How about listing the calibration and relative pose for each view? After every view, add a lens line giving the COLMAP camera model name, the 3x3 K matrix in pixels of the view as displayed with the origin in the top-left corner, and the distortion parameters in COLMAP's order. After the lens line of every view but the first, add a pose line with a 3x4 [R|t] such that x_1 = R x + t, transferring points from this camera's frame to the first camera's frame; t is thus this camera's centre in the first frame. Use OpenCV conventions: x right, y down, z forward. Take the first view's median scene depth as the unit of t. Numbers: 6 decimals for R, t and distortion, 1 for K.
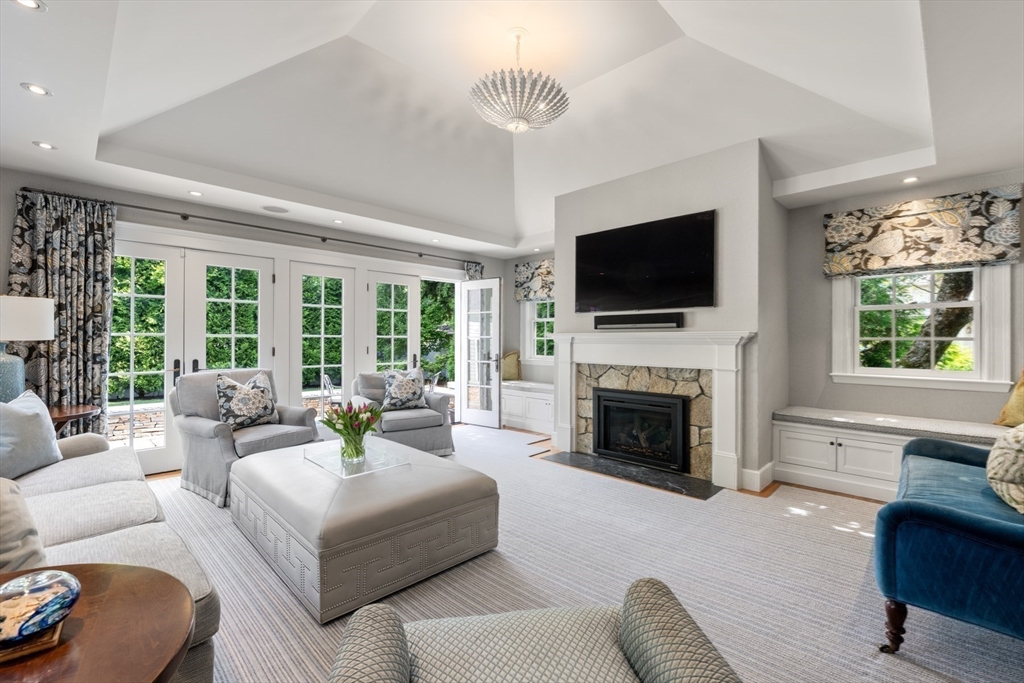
lens RADIAL K [[435.6, 0, 526.3], [0, 435.6, 341.9], [0, 0, 1]] dist [-0.000784, -0.000116]
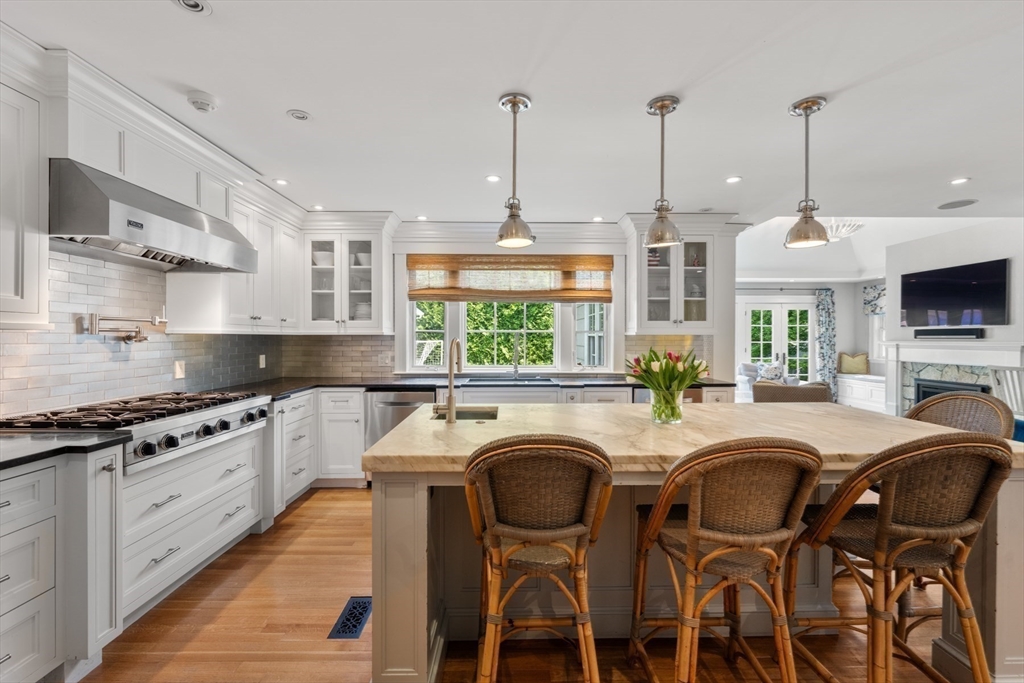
lens RADIAL K [[435.6, 0, 518.7], [0, 435.6, 341.5], [0, 0, 1]] dist [-0.000784, -0.000116]
pose [[0.703341, 0.005002, -0.710835, 0.293173], [-0.004548, 0.999986, 0.002537, -0.018752], [0.710838, 0.001448, 0.703355, -1.099372]]
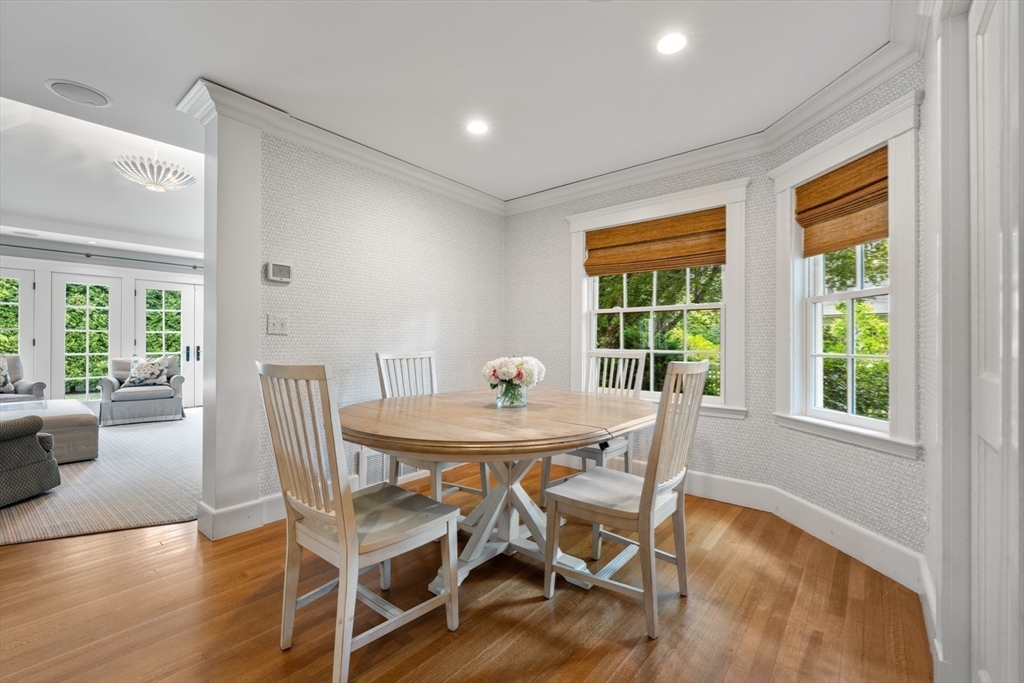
lens RADIAL K [[435.6, 0, 515.5], [0, 435.6, 338.6], [0, 0, 1]] dist [-0.000784, -0.000116]
pose [[0.996672, -0.001604, 0.081496, 0.823594], [0.002519, 0.999935, -0.011128, 0.032717], [-0.081473, 0.011297, 0.996612, -0.450824]]
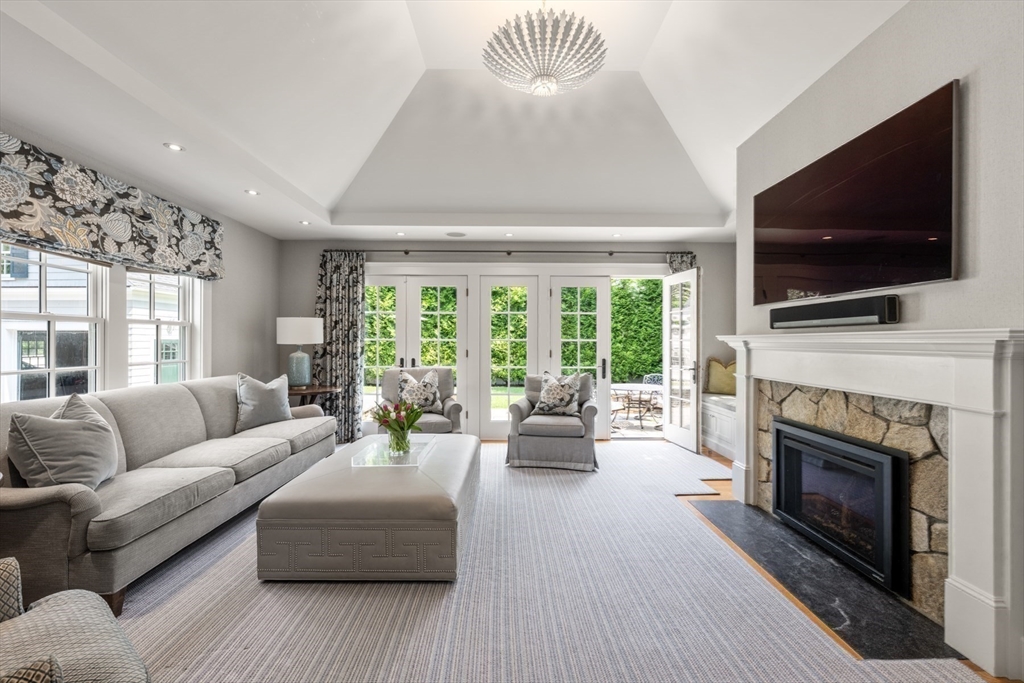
lens RADIAL K [[435.6, 0, 516.0], [0, 435.6, 340.7], [0, 0, 1]] dist [-0.000784, -0.000116]
pose [[0.710029, -0.001990, -0.704170, 0.393091], [-0.003374, 0.999975, -0.006229, -0.006236], [0.704164, 0.006798, 0.710005, 0.280032]]
